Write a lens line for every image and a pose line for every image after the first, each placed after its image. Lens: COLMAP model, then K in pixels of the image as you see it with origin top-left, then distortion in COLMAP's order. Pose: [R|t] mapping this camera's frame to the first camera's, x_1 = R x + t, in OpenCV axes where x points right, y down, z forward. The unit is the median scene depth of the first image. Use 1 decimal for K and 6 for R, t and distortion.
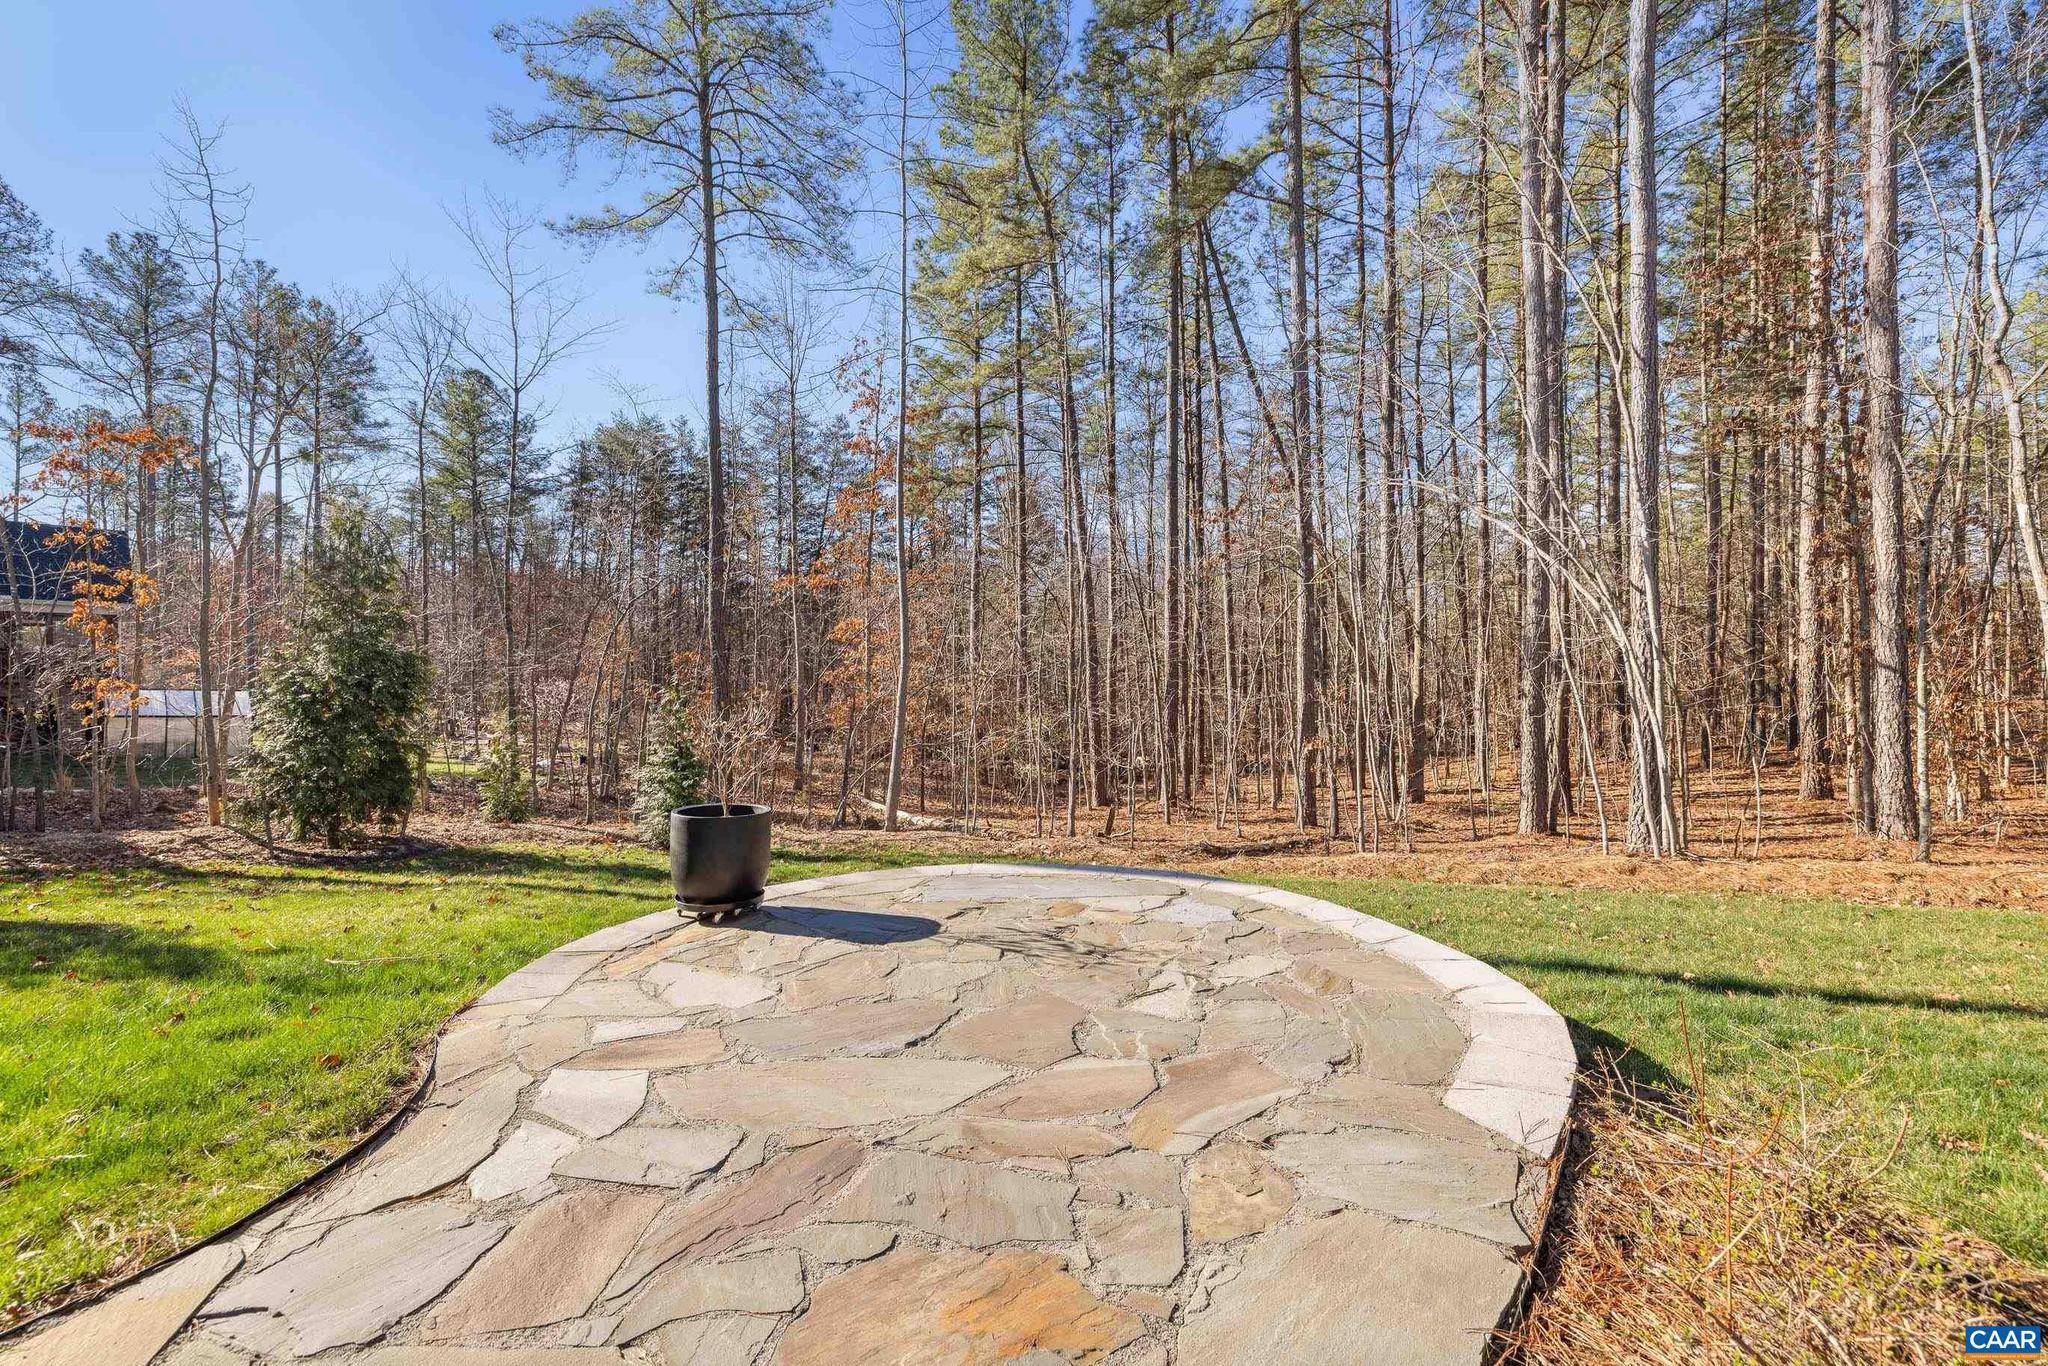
lens RADIAL K [[858.4, 0, 1040.1], [0, 858.4, 675.5], [0, 0, 1]] dist [-0.000973, 0.000843]
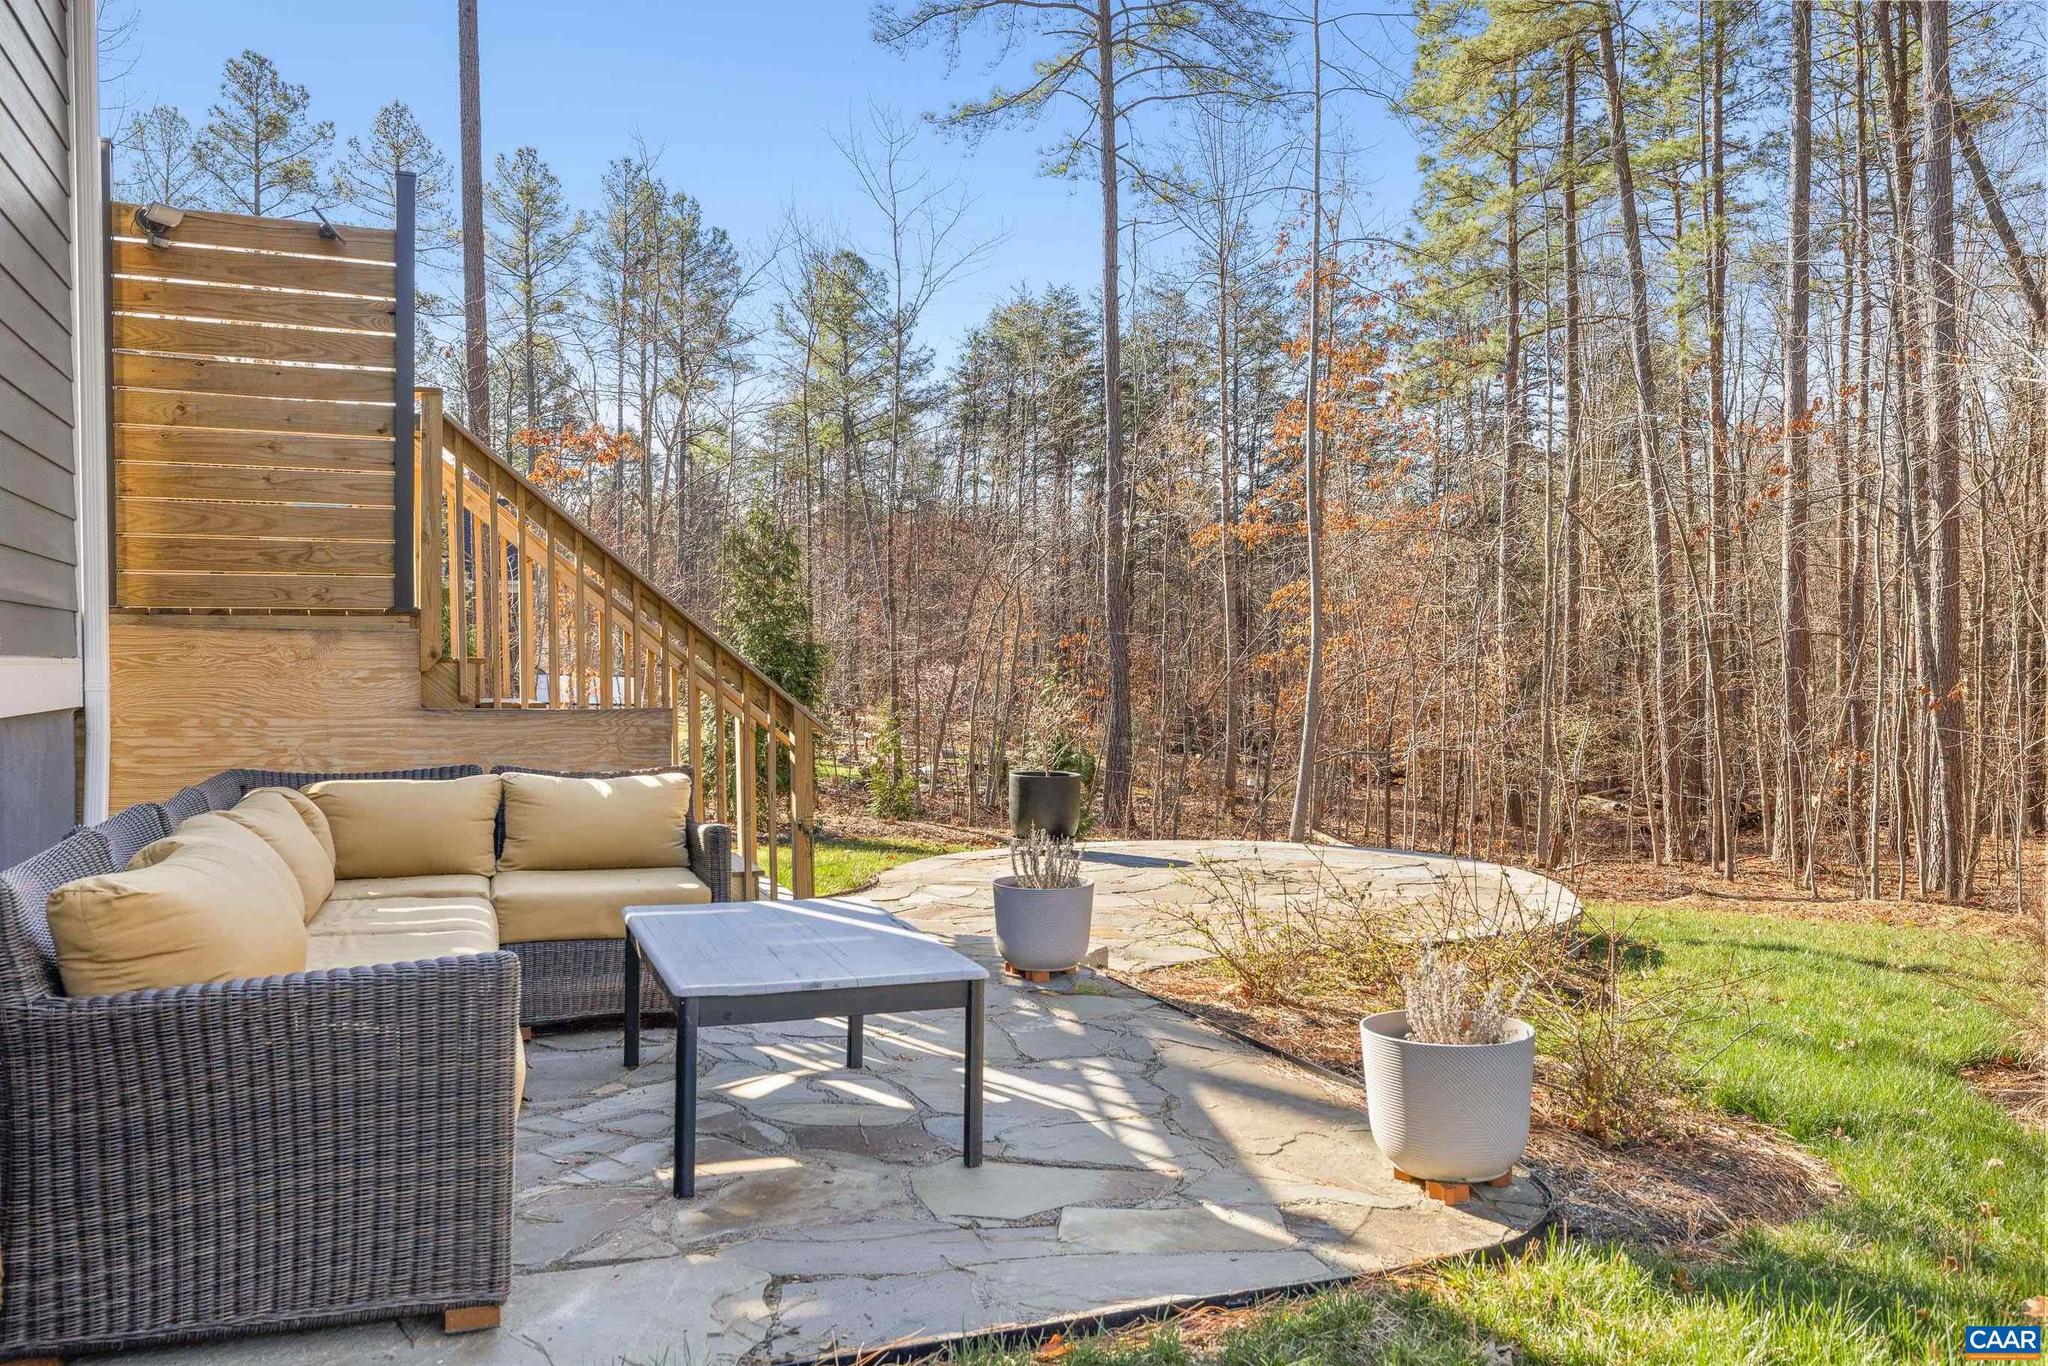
lens RADIAL K [[1497.3, 0, 1021.7], [0, 1497.3, 653.1], [0, 0, 1]] dist [0.001343, 0.050100]
pose [[0.895553, -0.001870, -0.444950, 0.079369], [0.000514, 0.999995, -0.003168, -0.002116], [0.444954, 0.002608, 0.895550, -0.137064]]
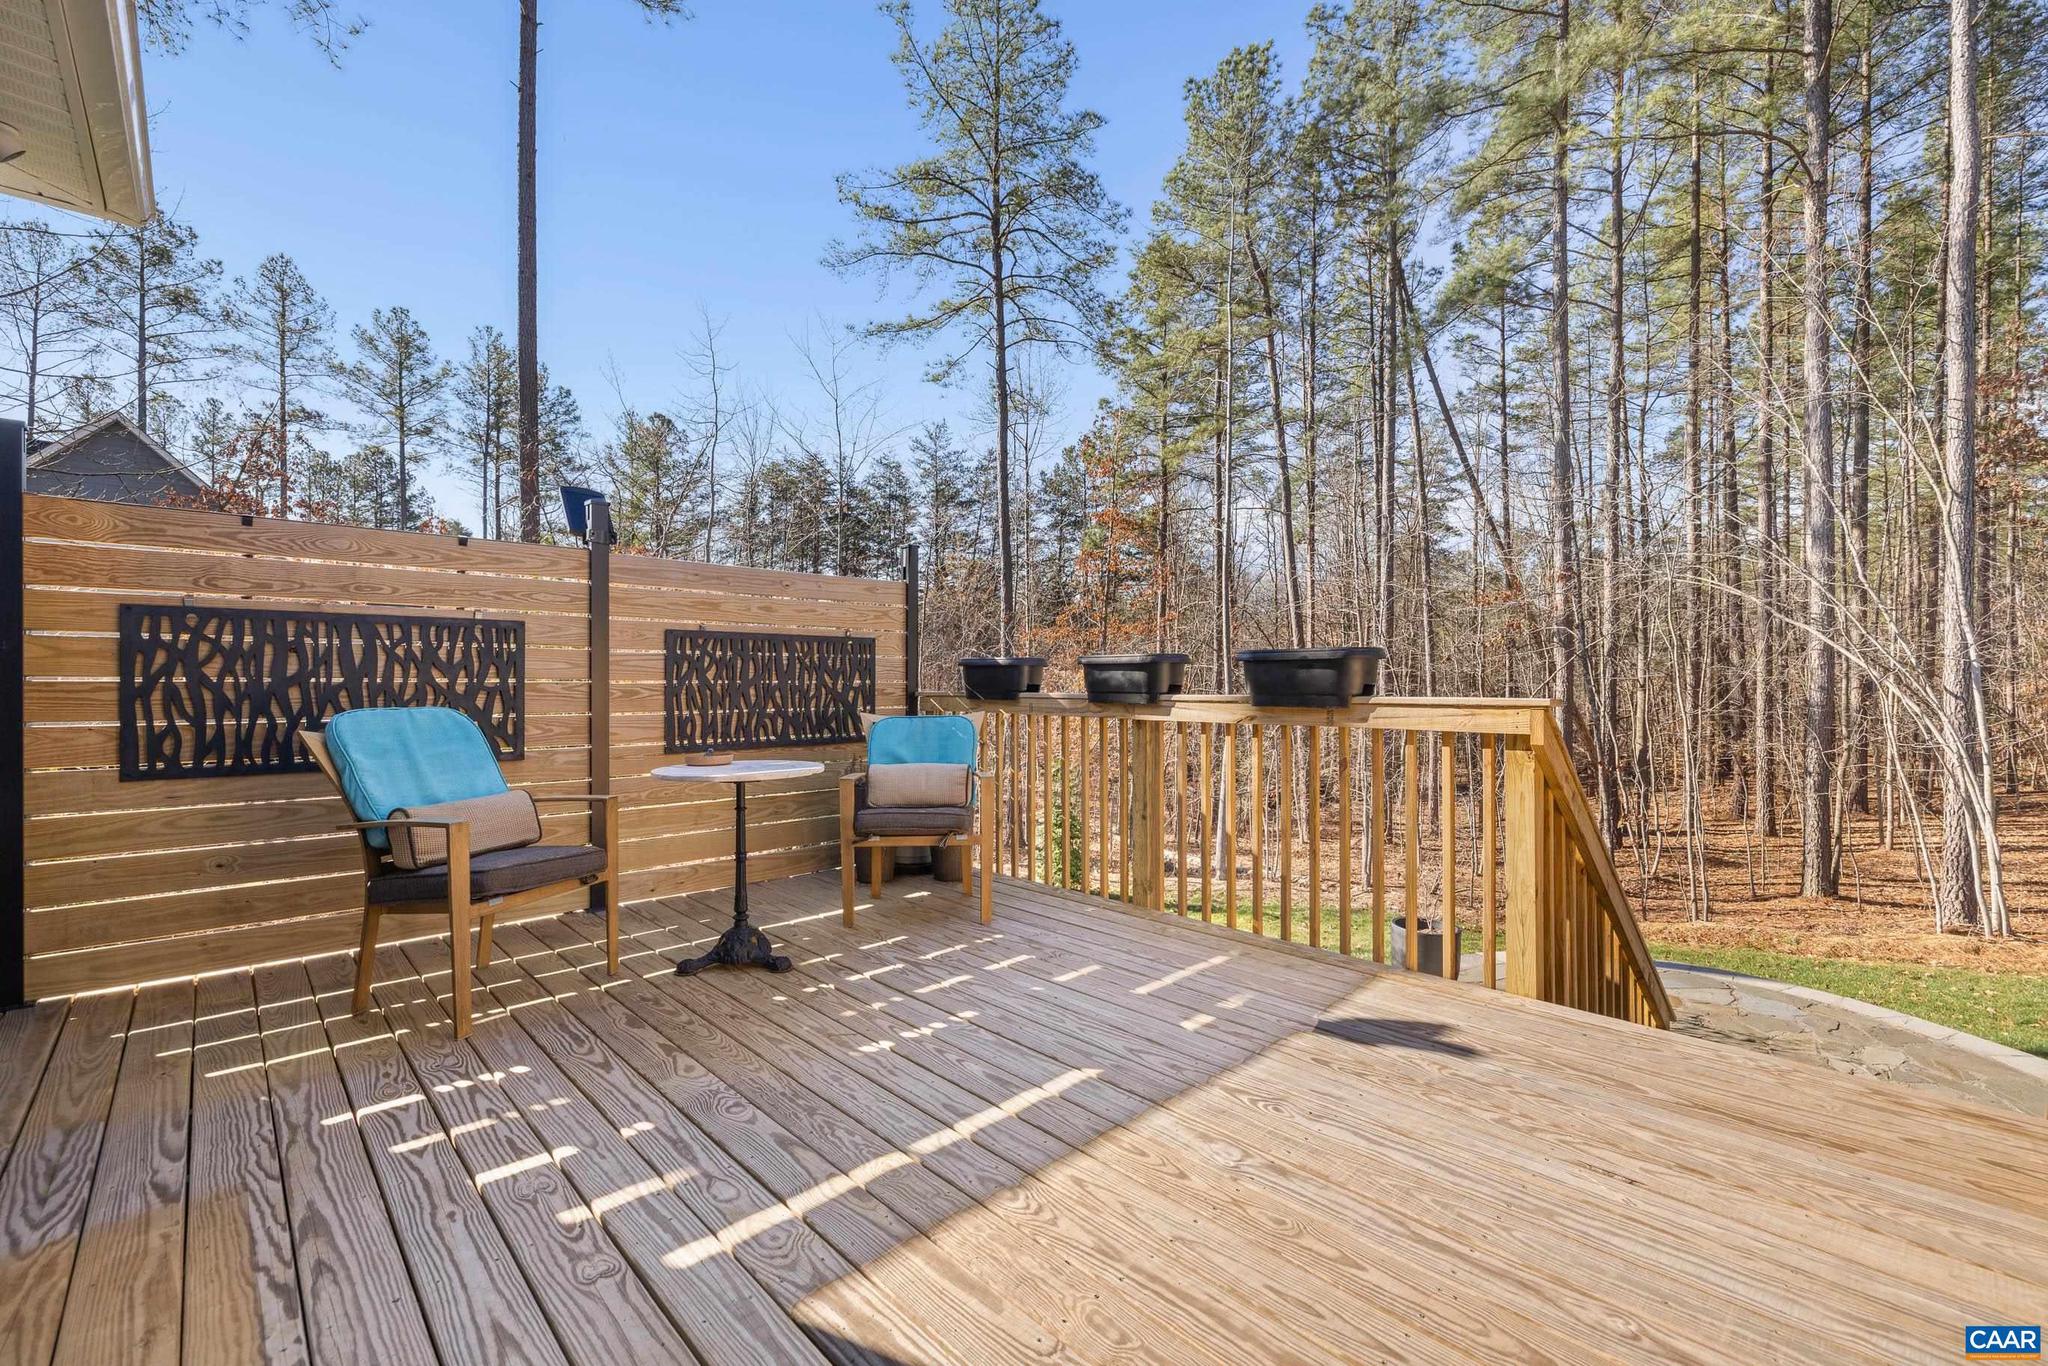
lens RADIAL K [[858.4, 0, 1040.1], [0, 858.4, 675.5], [0, 0, 1]] dist [-0.000973, 0.000843]
pose [[0.996870, 0.001620, -0.079035, -0.120777], [-0.001462, 0.999997, 0.002058, -0.036337], [0.079038, -0.001936, 0.996870, -0.062449]]
